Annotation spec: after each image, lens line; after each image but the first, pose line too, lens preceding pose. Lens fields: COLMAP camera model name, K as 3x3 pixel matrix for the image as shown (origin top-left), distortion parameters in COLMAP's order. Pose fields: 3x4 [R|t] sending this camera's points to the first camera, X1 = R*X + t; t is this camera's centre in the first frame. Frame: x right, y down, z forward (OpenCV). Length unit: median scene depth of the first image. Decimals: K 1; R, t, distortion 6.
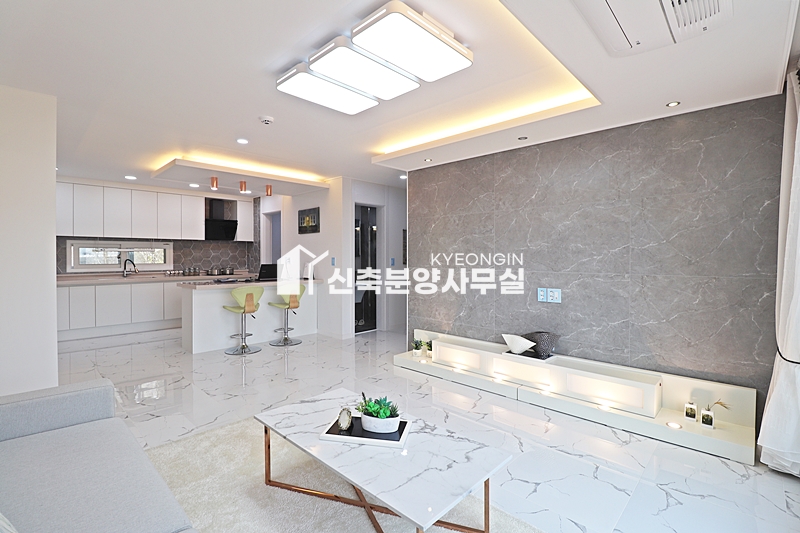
lens RADIAL K [[374.4, 0, 400.2], [0, 374.4, 261.6], [0, 0, 1]] dist [0.000533, -0.012392]
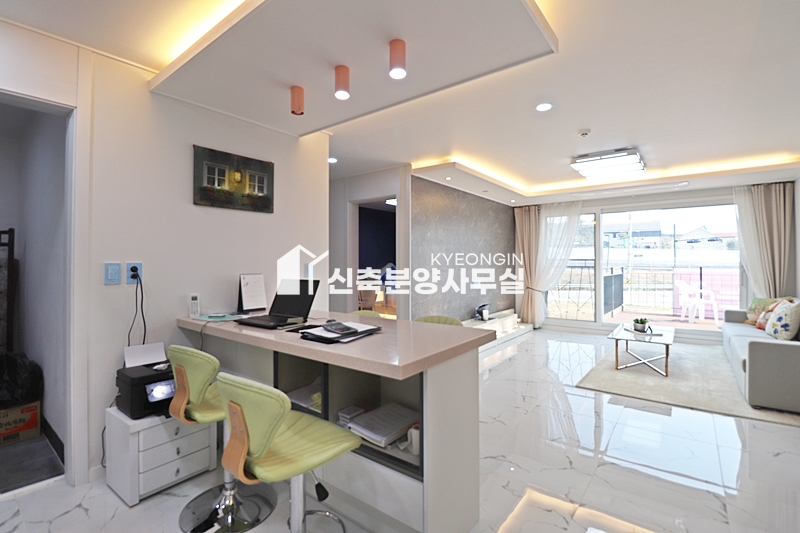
lens RADIAL K [[368.6, 0, 400.5], [0, 368.6, 261.1], [0, 0, 1]] dist [-0.000171, -0.010941]
pose [[-0.104226, 0.005047, 0.994541, -1.082591], [0.017047, 0.999849, -0.003287, -0.014396], [-0.994408, 0.016611, -0.104296, 1.316298]]
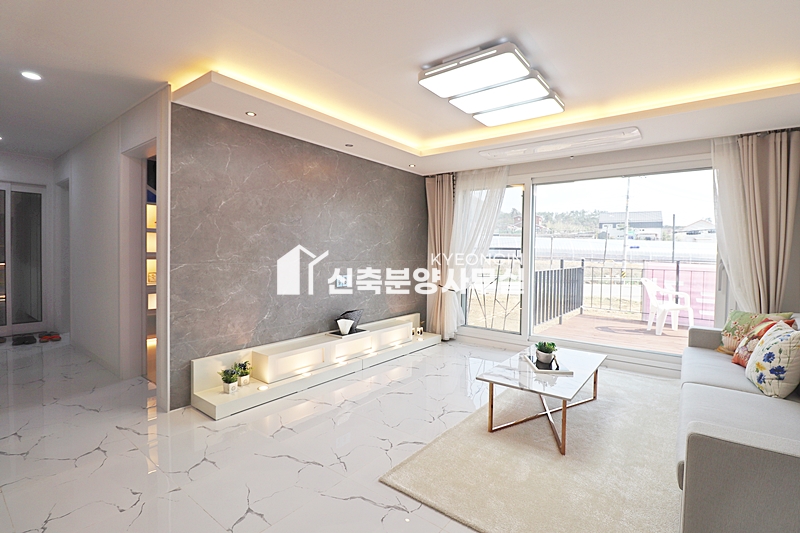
lens RADIAL K [[374.4, 0, 400.2], [0, 374.4, 261.6], [0, 0, 1]] dist [0.000533, -0.012392]
pose [[-0.106657, -0.029120, 0.993869, -0.707644], [0.001673, 0.999564, 0.029467, -0.006346], [-0.994294, 0.004806, -0.106562, 0.817295]]
